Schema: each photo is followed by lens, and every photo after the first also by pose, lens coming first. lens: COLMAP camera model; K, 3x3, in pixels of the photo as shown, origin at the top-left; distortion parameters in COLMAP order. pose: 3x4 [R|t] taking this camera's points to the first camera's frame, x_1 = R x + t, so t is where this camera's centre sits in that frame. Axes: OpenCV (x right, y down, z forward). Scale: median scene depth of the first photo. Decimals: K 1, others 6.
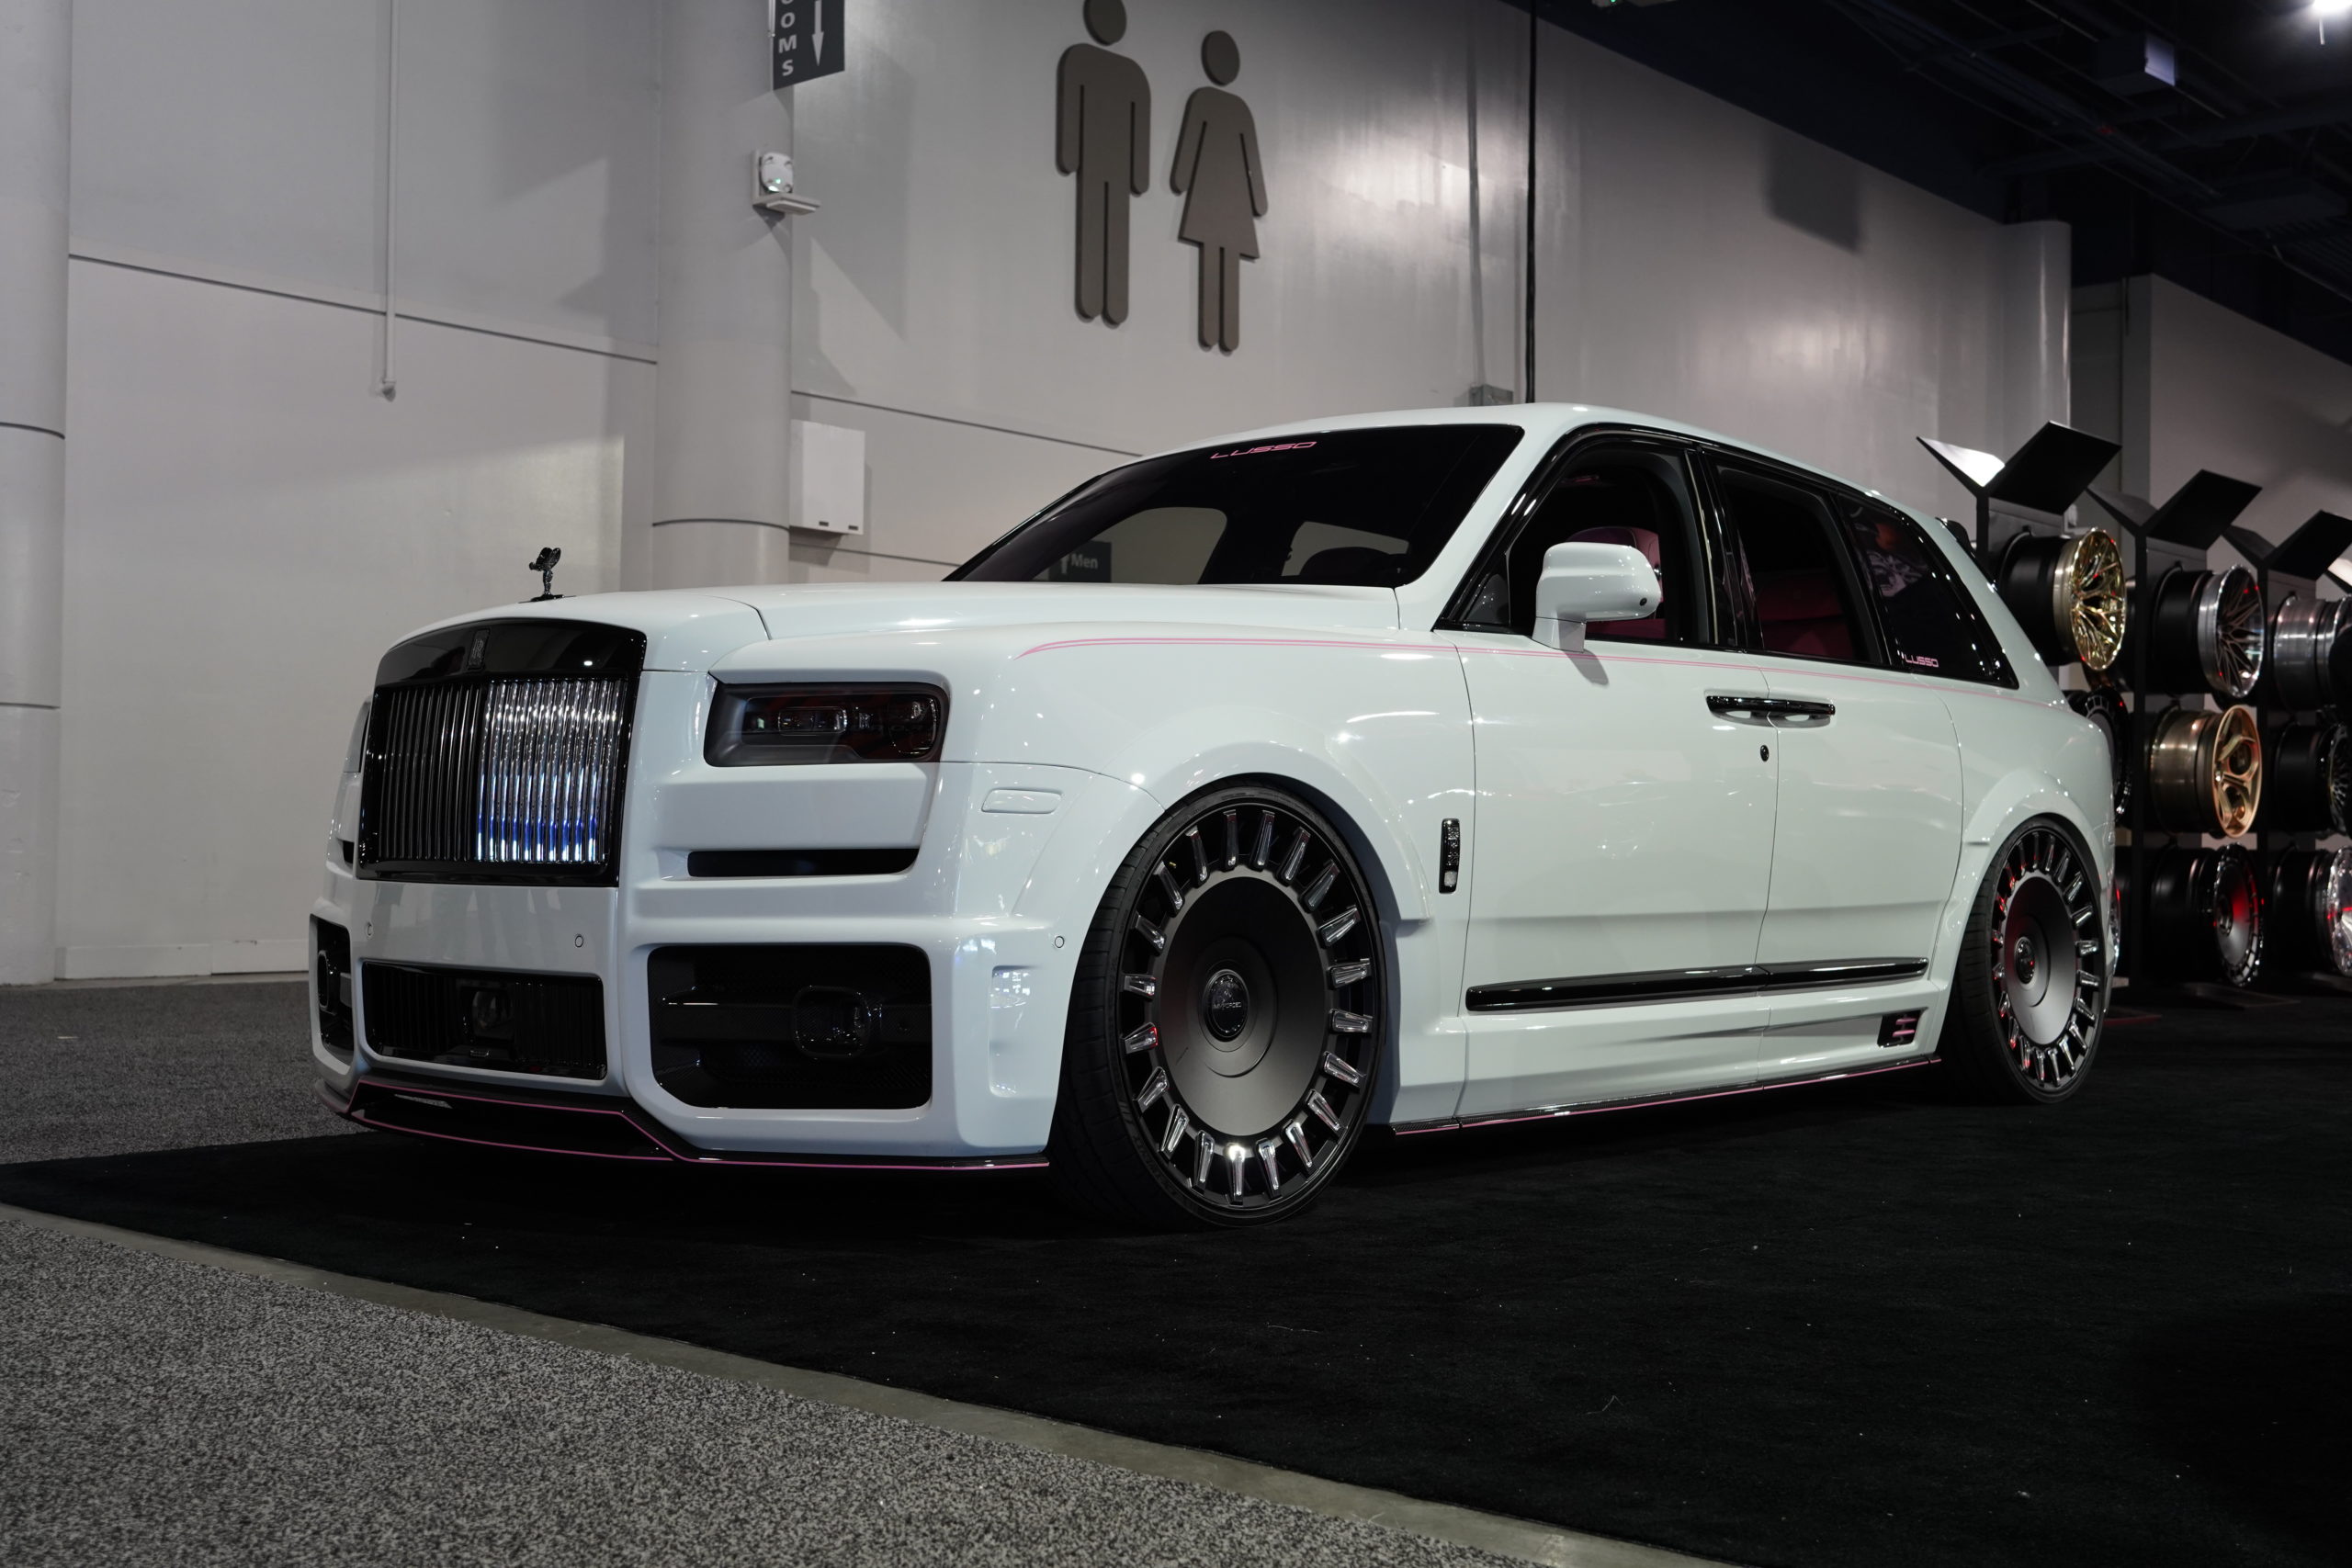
lens RADIAL K [[2624.8, 0, 1176.0], [0, 2624.8, 784.0], [0, 0, 1]] dist [-0.000806, -0.002381]
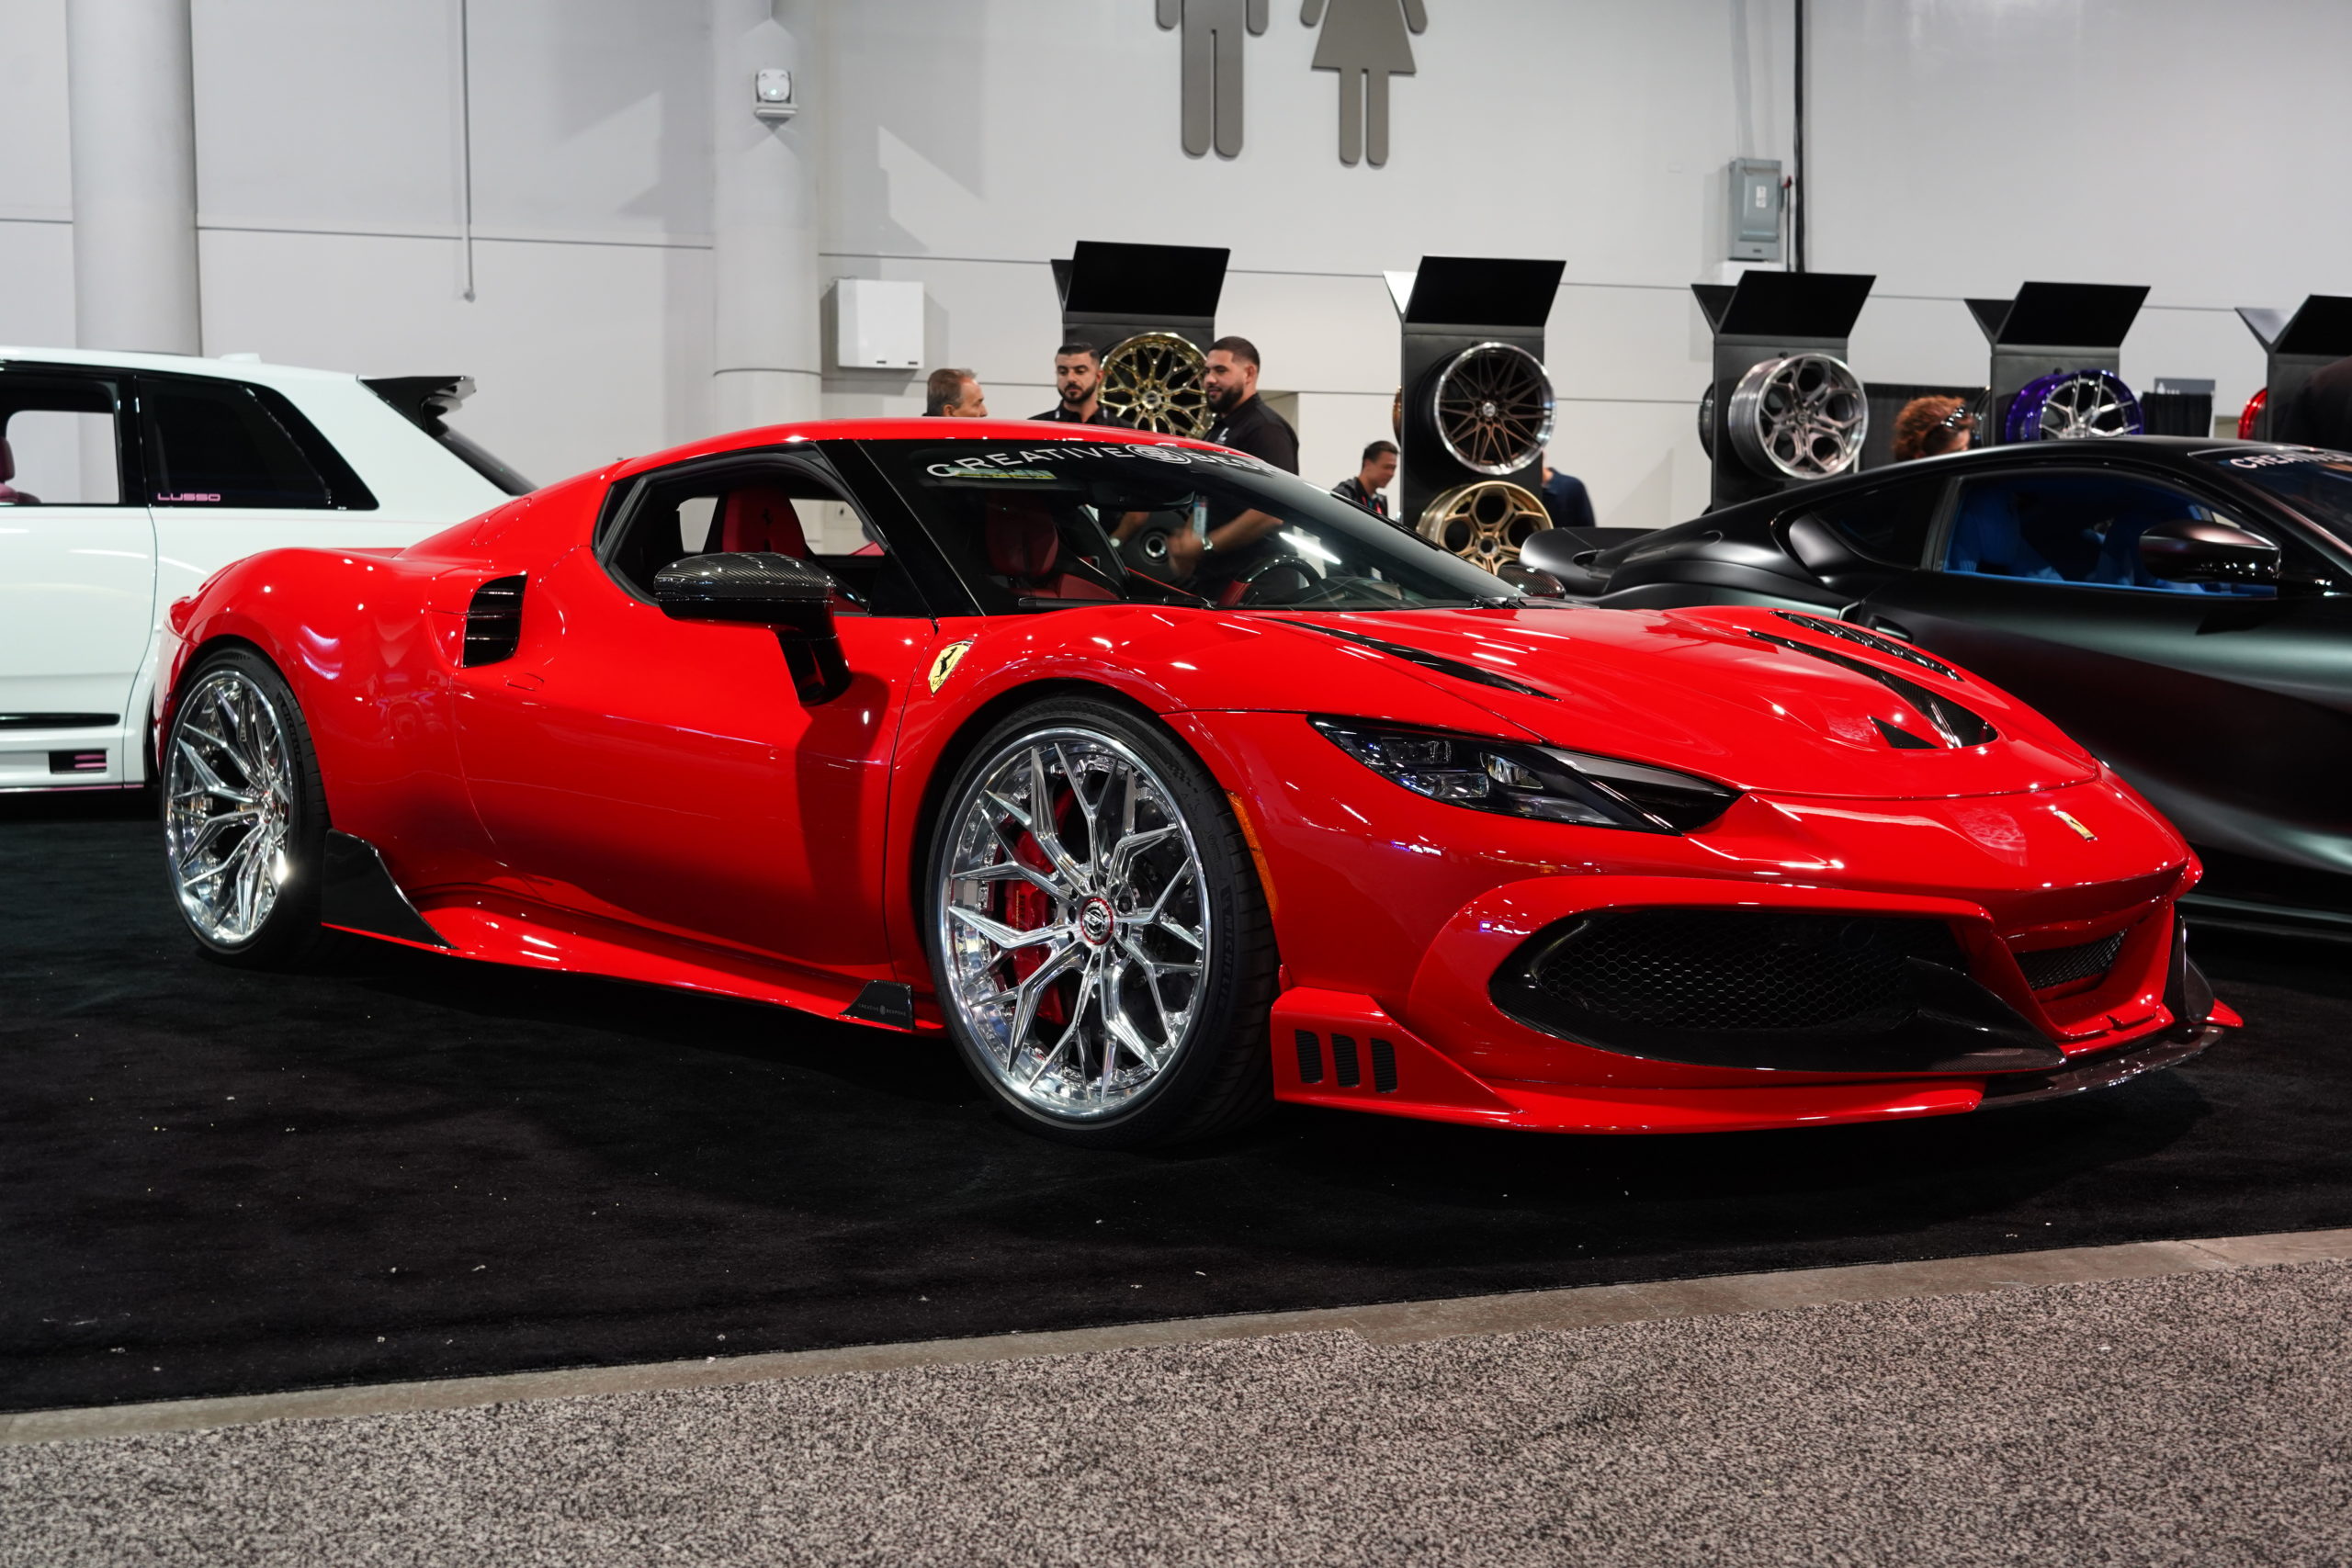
lens RADIAL K [[2534.3, 0, 1176.0], [0, 2534.3, 784.0], [0, 0, 1]] dist [-0.000641, 0.002356]
pose [[0.832456, 0.029257, -0.553318, 0.688022], [0.020322, 0.996321, 0.083256, 0.001217], [0.553719, -0.080551, 0.828799, 0.084287]]
